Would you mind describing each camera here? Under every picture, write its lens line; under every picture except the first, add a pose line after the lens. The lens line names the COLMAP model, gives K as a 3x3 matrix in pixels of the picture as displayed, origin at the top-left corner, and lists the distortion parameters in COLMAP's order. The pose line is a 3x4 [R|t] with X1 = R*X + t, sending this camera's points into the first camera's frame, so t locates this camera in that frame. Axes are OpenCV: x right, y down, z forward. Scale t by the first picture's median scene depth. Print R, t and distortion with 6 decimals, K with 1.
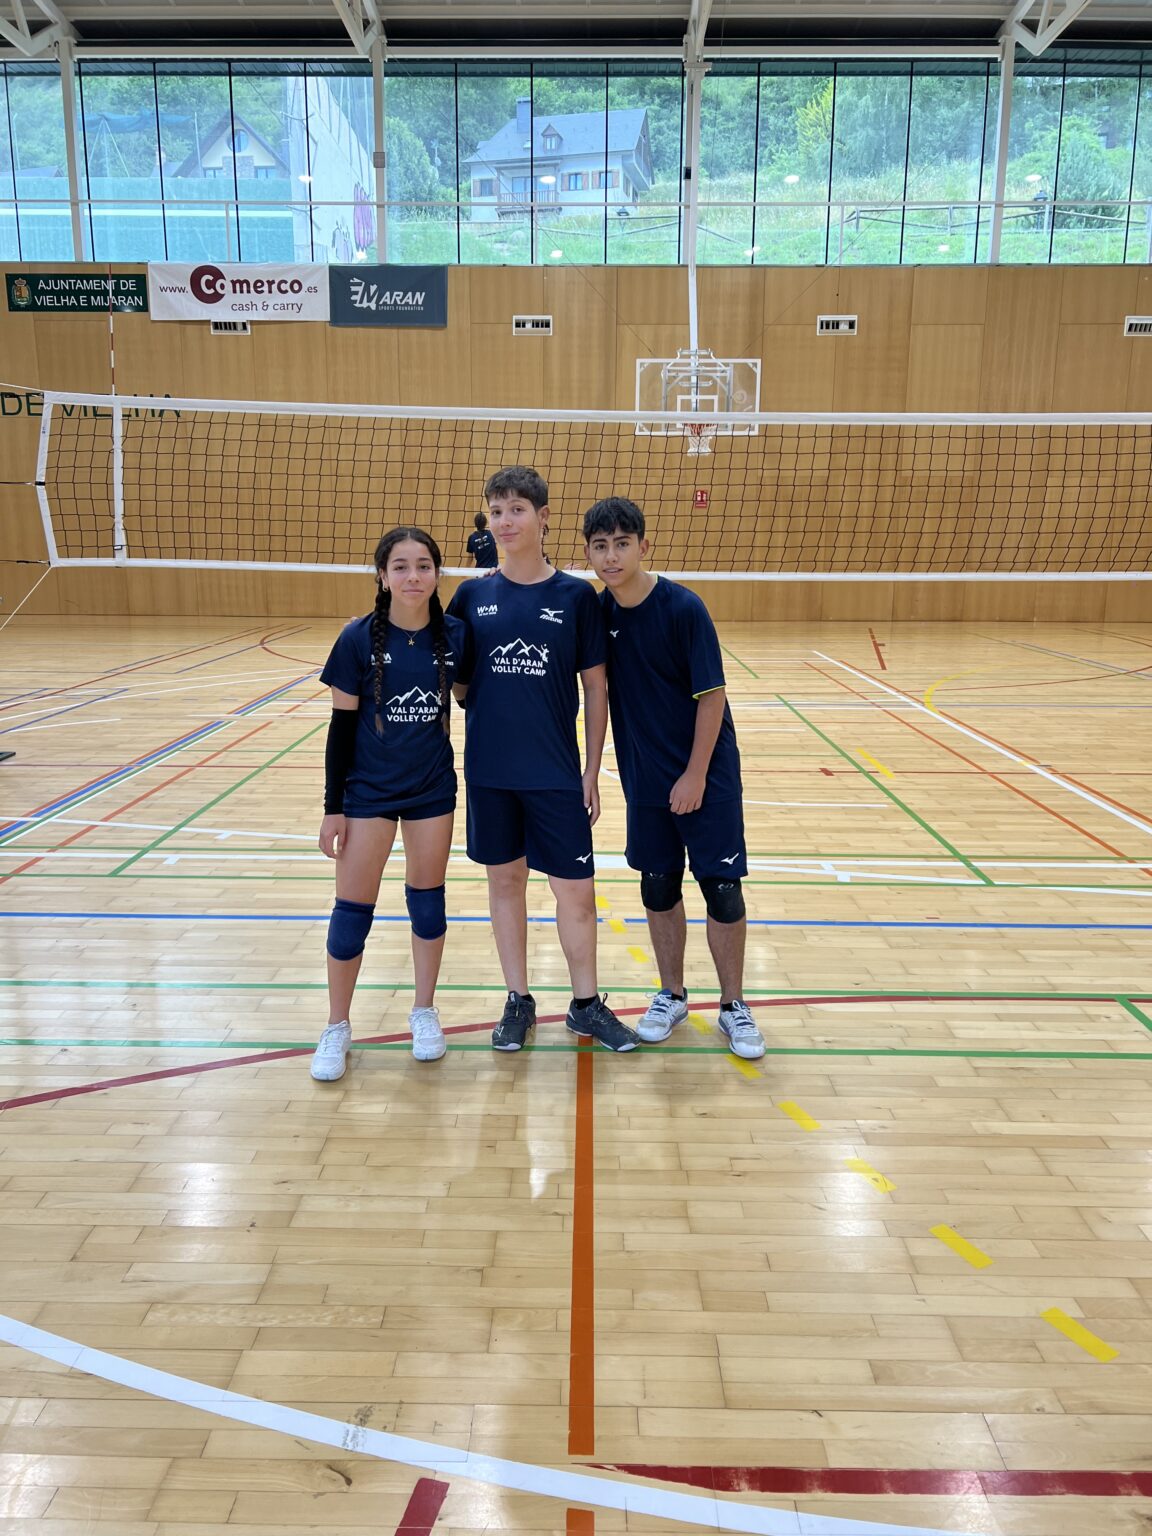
lens RADIAL K [[1013.3, 0, 548.8], [0, 1013.3, 749.4], [0, 0, 1]] dist [0.036907, -0.033403]
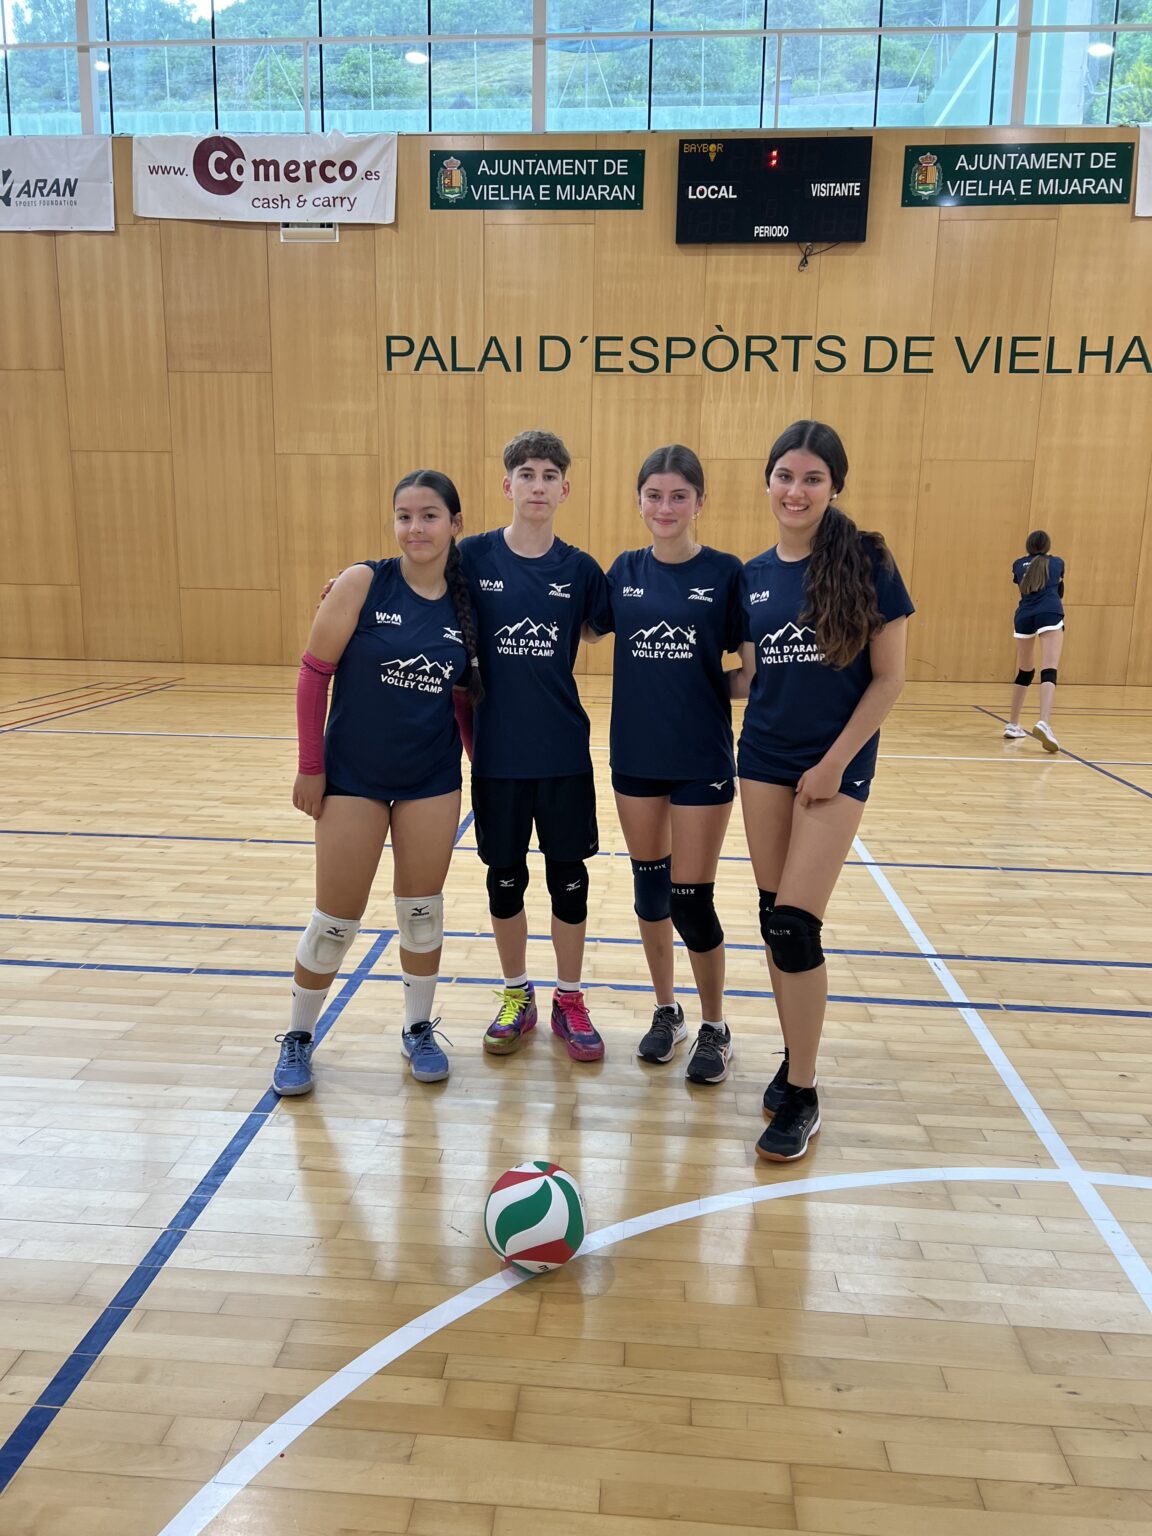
lens RADIAL K [[1155.5, 0, 567.8], [0, 1155.5, 769.3], [0, 0, 1]] dist [0.042413, -0.042490]
pose [[0.997515, 0.022799, -0.066660, -0.677331], [-0.022097, 0.999692, 0.011255, -0.083249], [0.066896, -0.009754, 0.997712, 0.262492]]
